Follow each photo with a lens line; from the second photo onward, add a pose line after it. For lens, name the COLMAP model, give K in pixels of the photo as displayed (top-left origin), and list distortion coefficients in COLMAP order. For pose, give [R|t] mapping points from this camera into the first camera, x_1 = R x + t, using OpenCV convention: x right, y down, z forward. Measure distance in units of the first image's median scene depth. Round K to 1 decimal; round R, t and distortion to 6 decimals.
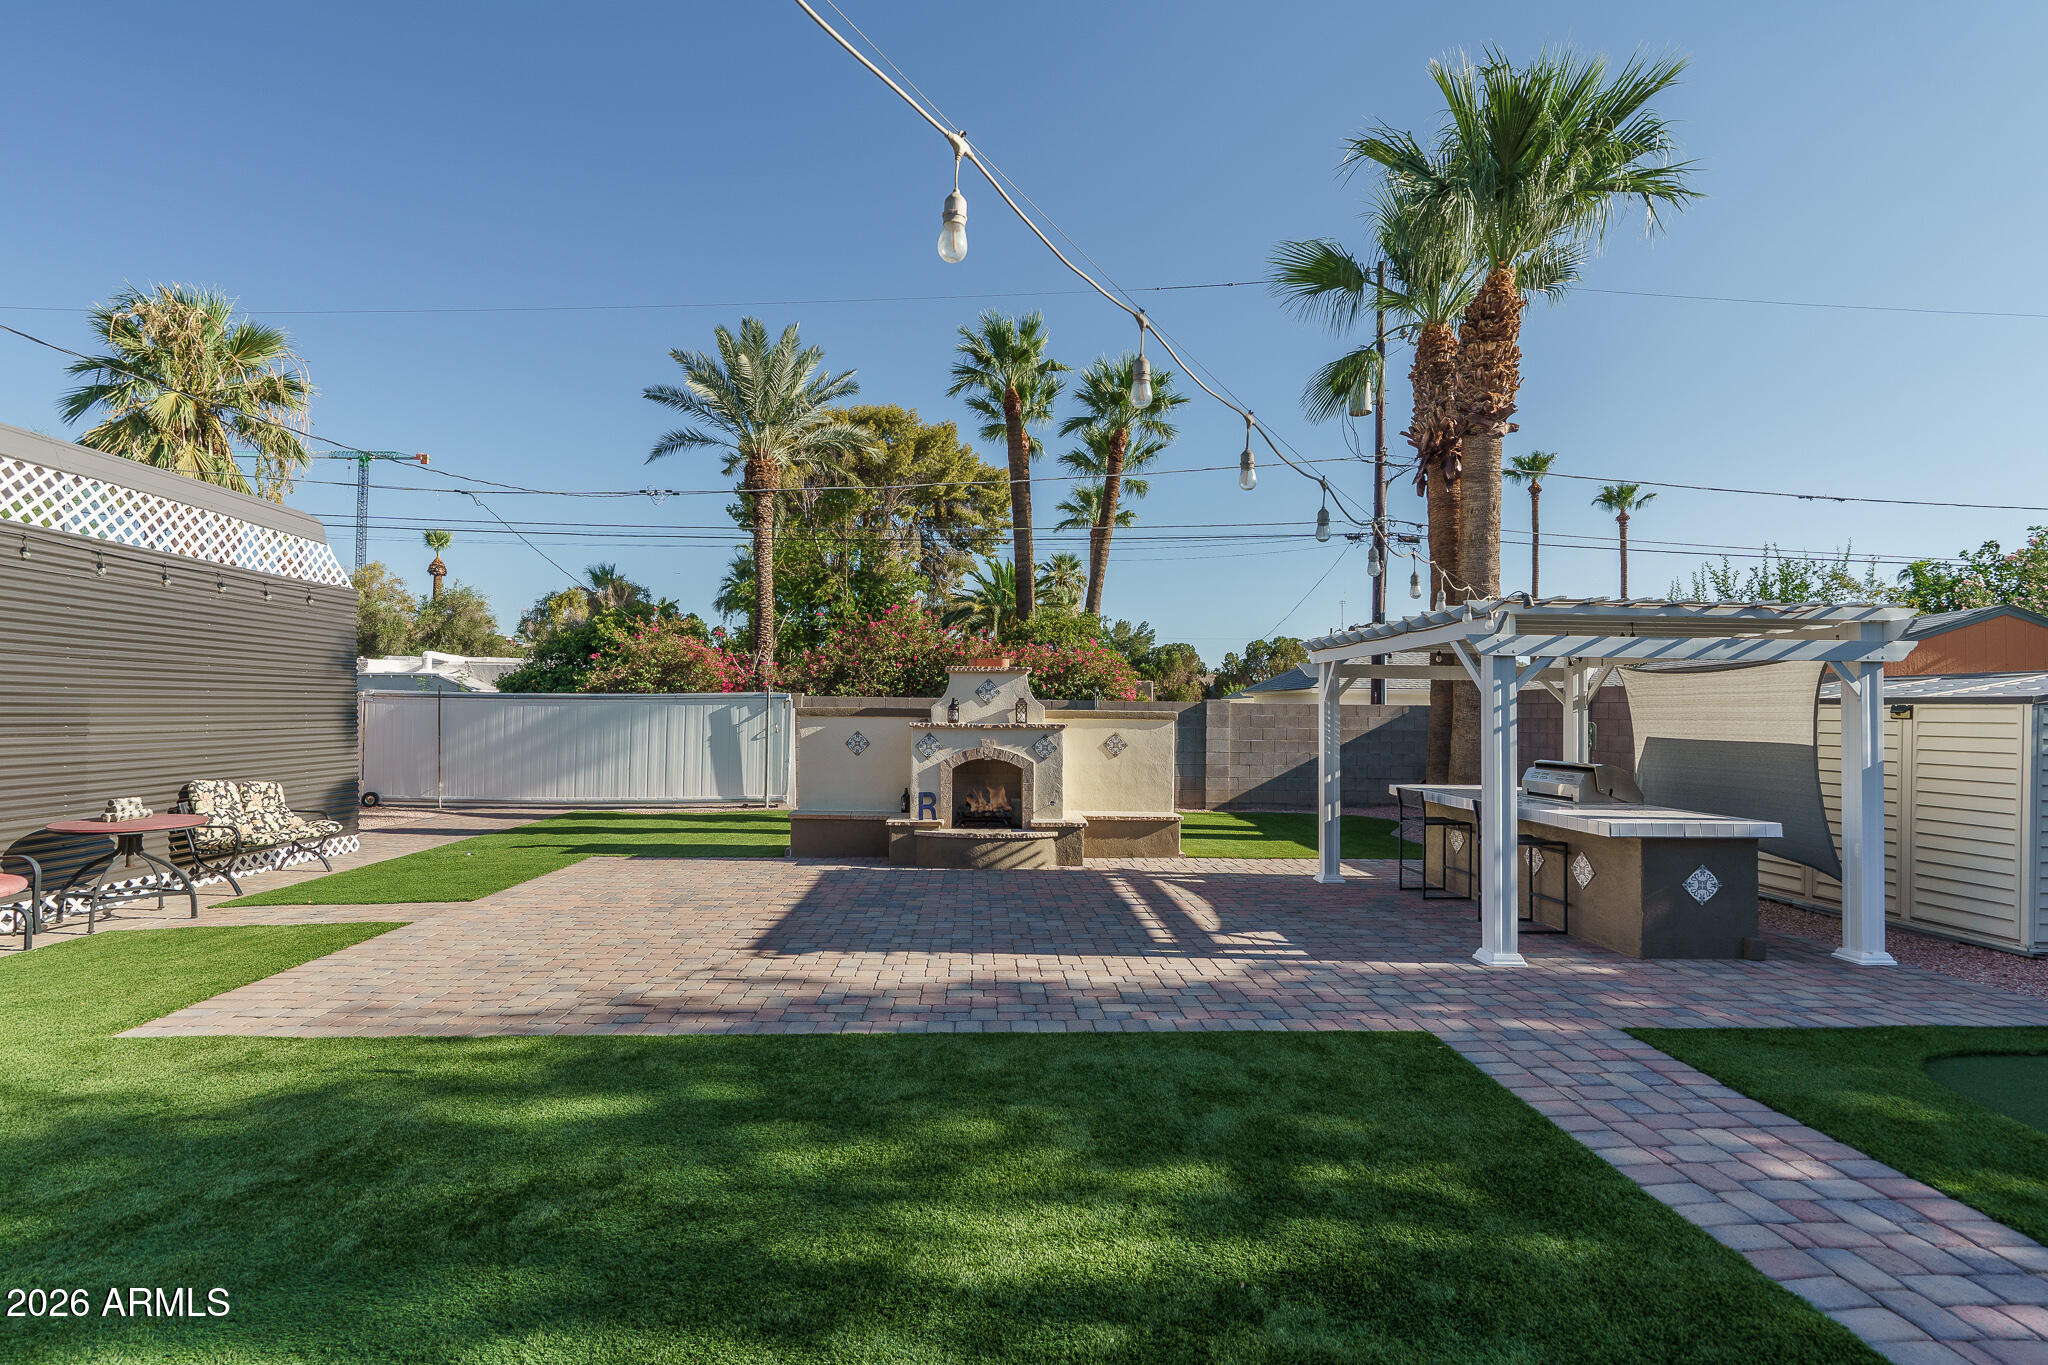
lens RADIAL K [[962.8, 0, 1020.9], [0, 962.8, 693.9], [0, 0, 1]] dist [-0.010522, 0.007170]
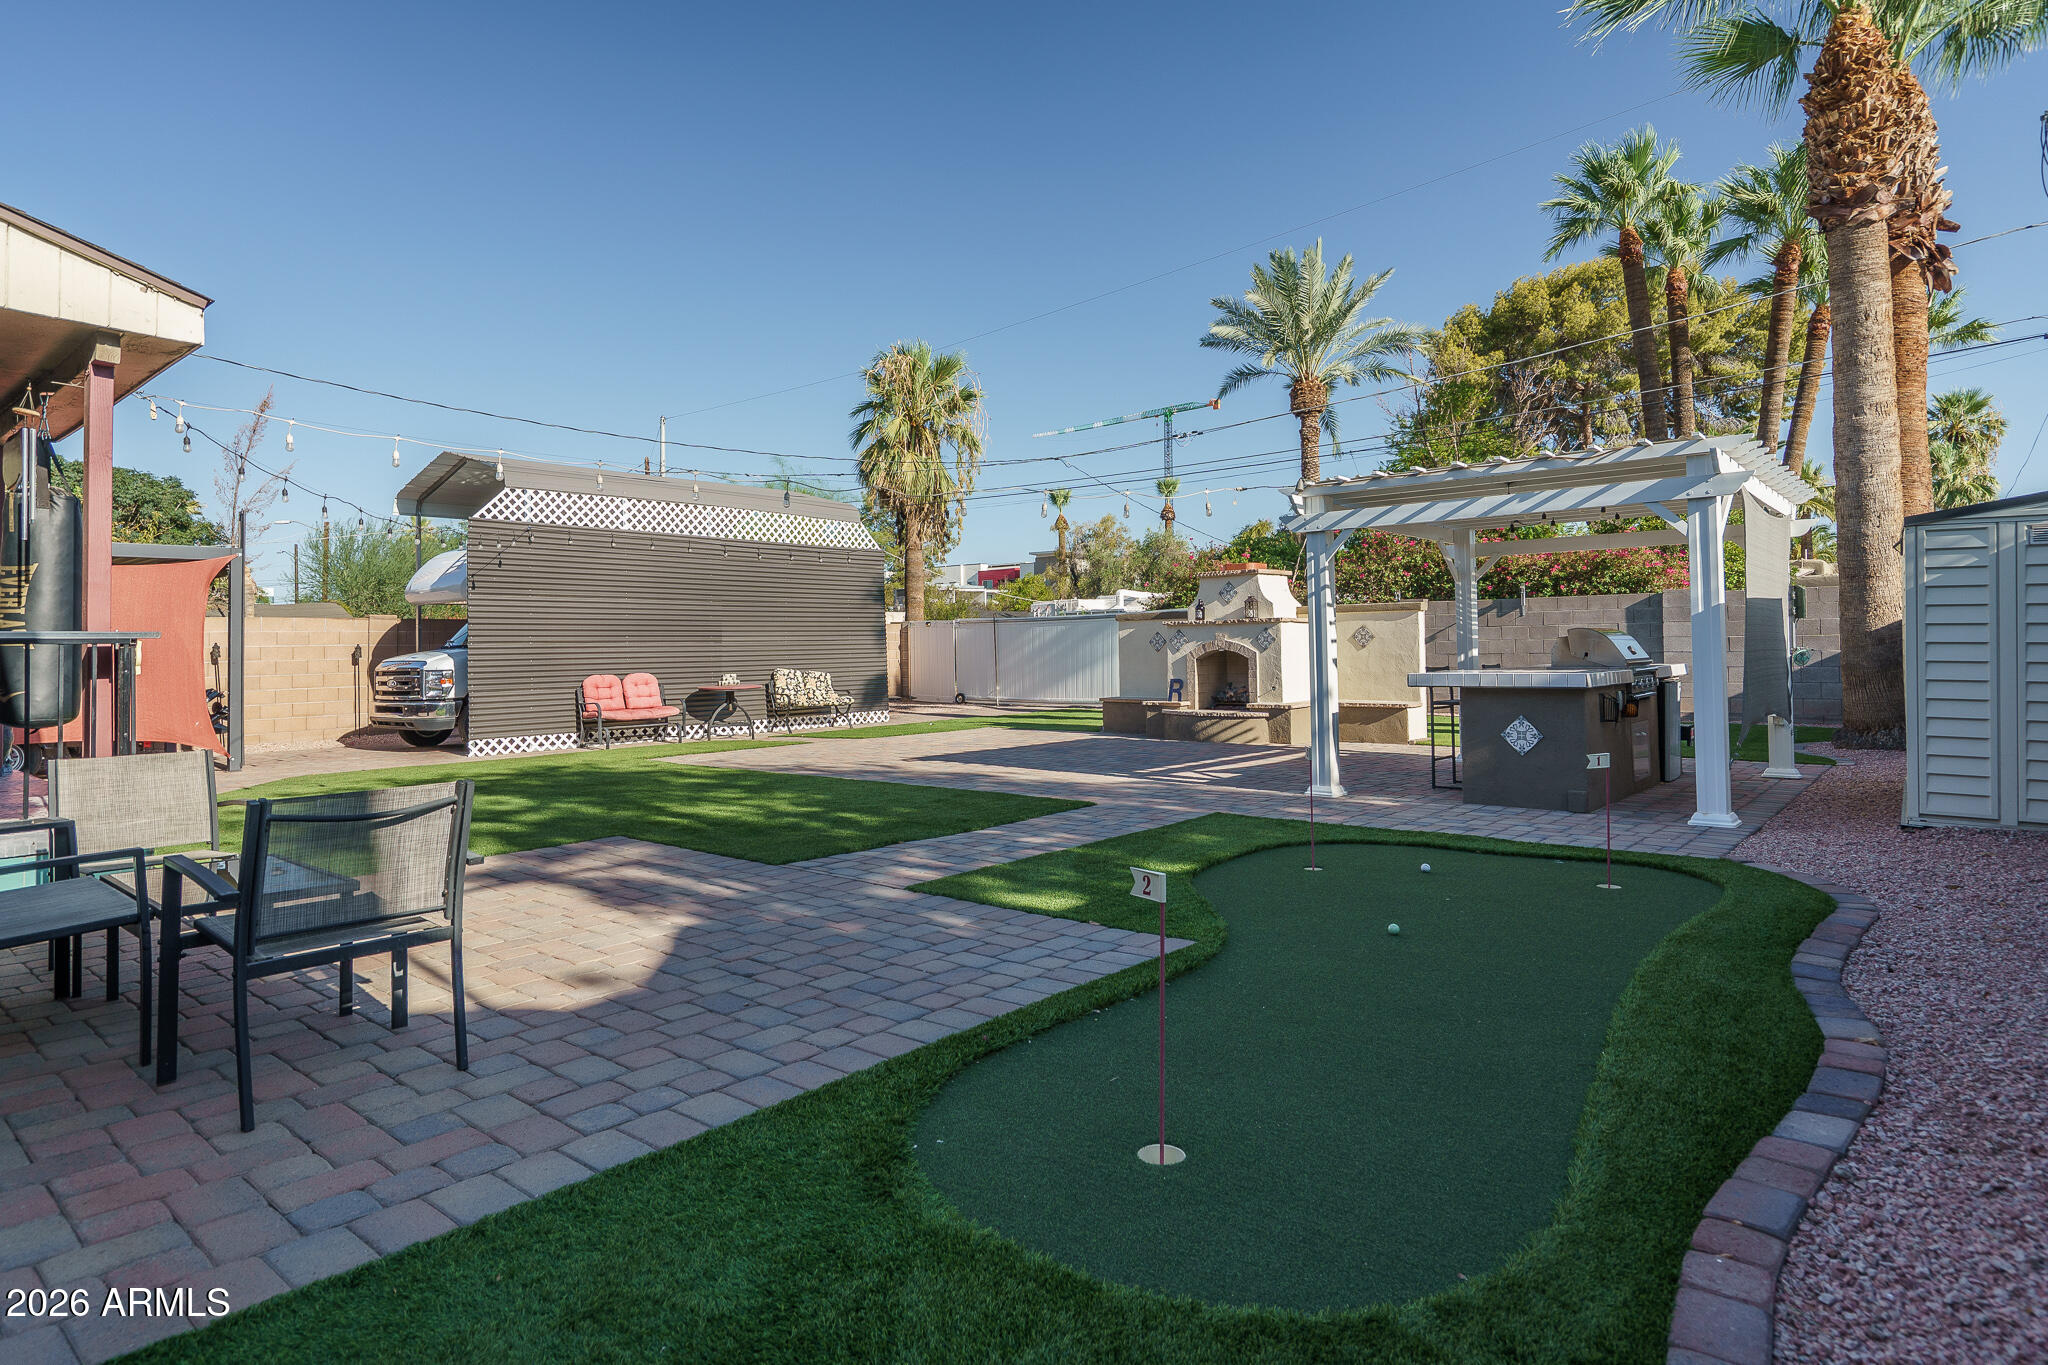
lens RADIAL K [[1105.1, 0, 1017.5], [0, 1105.1, 613.6], [0, 0, 1]] dist [0.002144, 0.001135]
pose [[0.726456, -0.045534, -0.685702, 0.679022], [0.037318, 0.998944, -0.026798, 0.048414], [0.686199, -0.006121, 0.727388, -0.133174]]
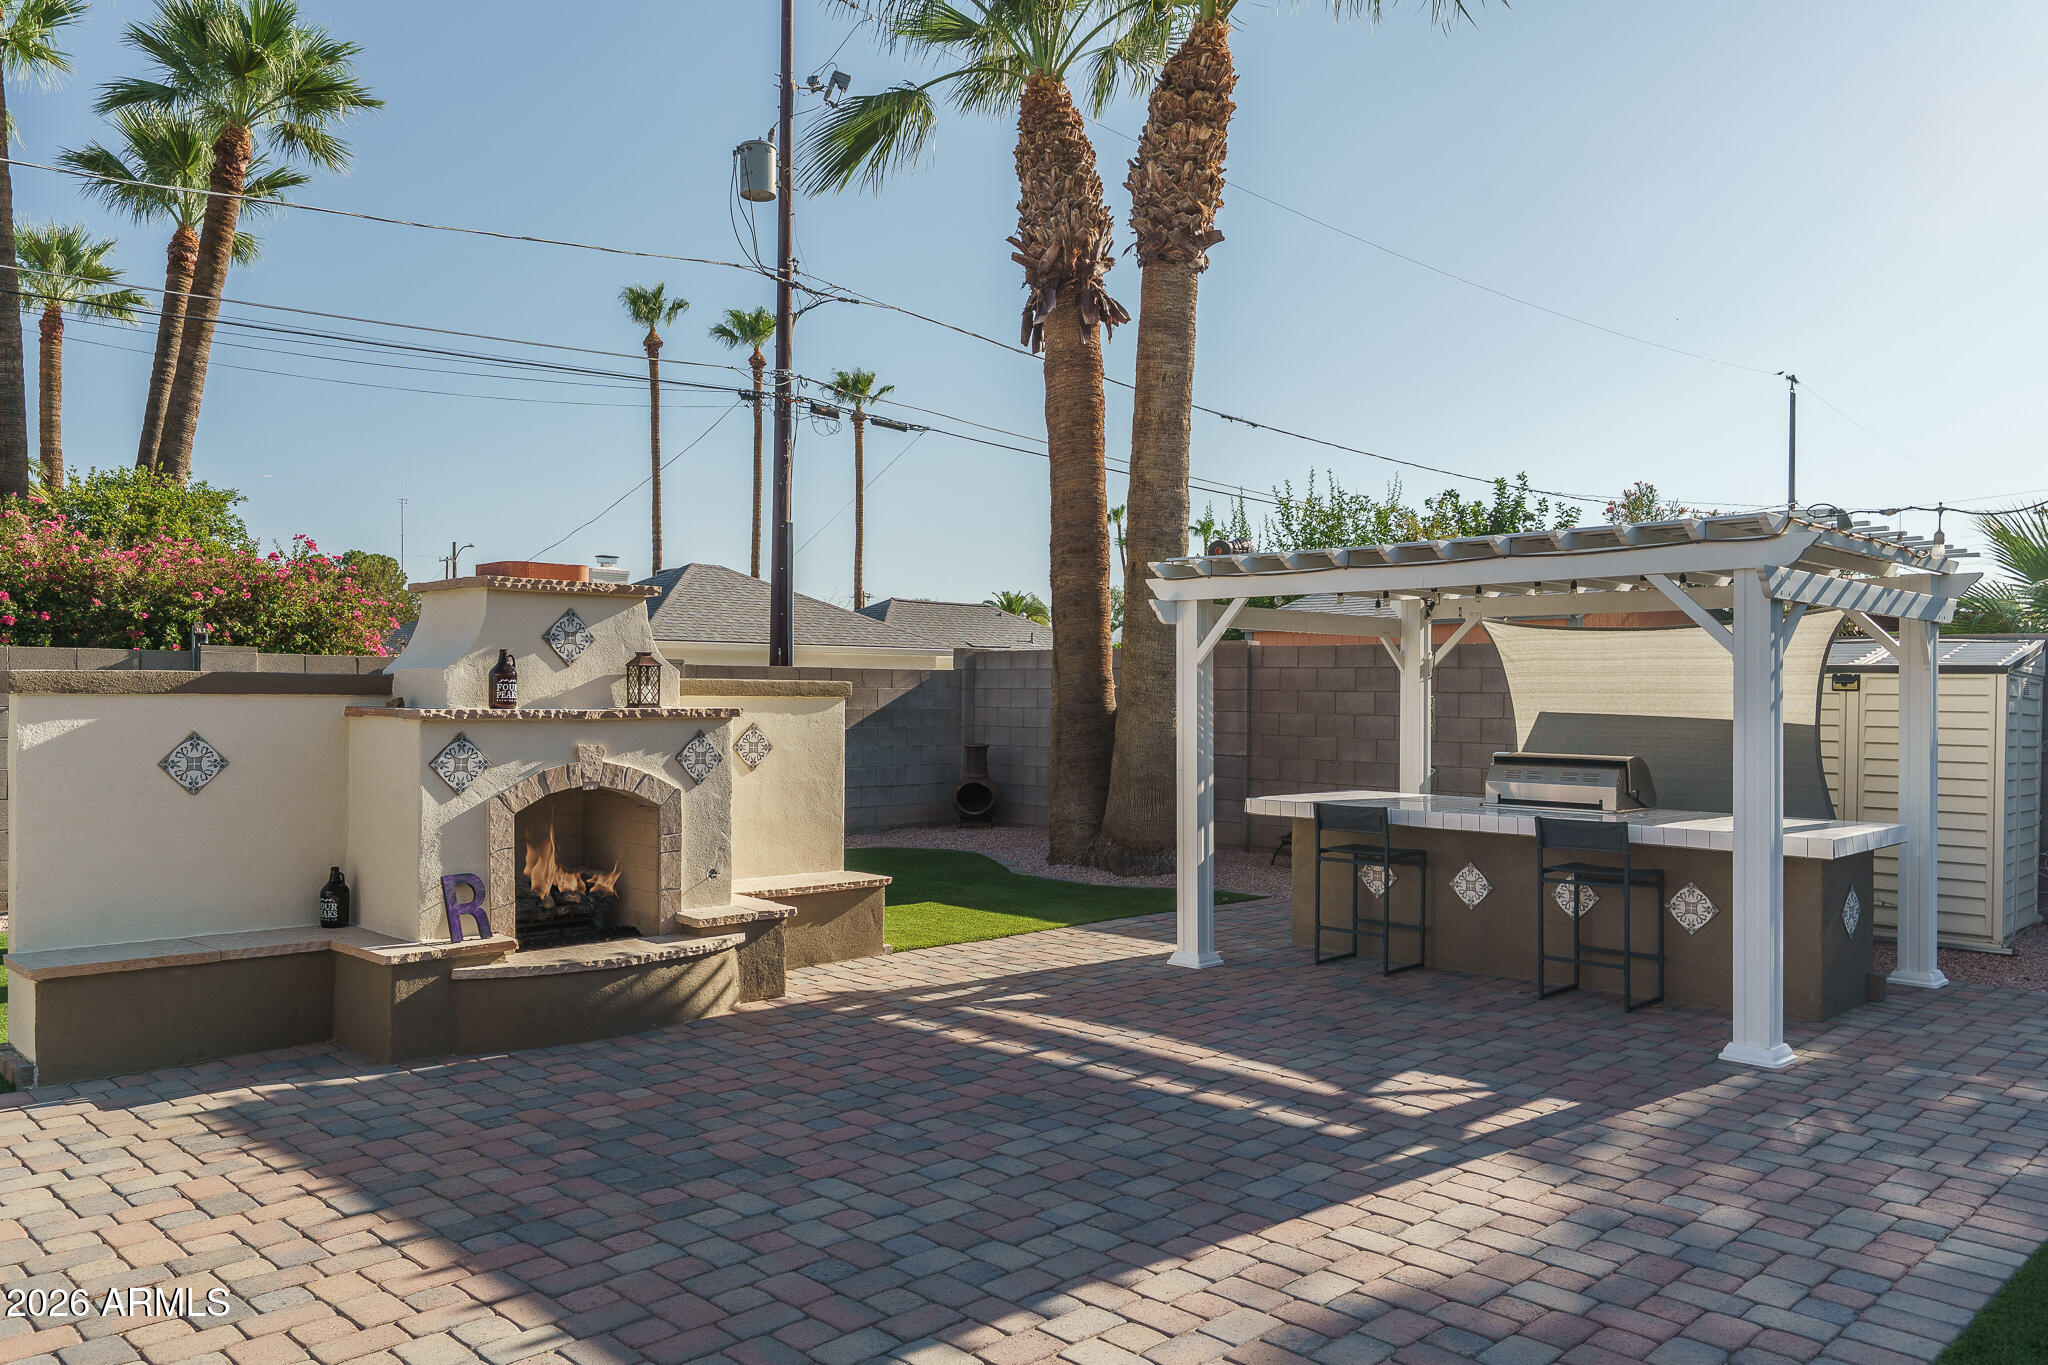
lens RADIAL K [[1489.6, 0, 1019.2], [0, 1489.6, 694.7], [0, 0, 1]] dist [0.004809, -0.001711]
pose [[0.742704, -0.006962, 0.669584, -0.337915], [-0.013529, 0.999586, 0.025400, 0.004003], [-0.669483, -0.027923, 0.742302, 0.341164]]
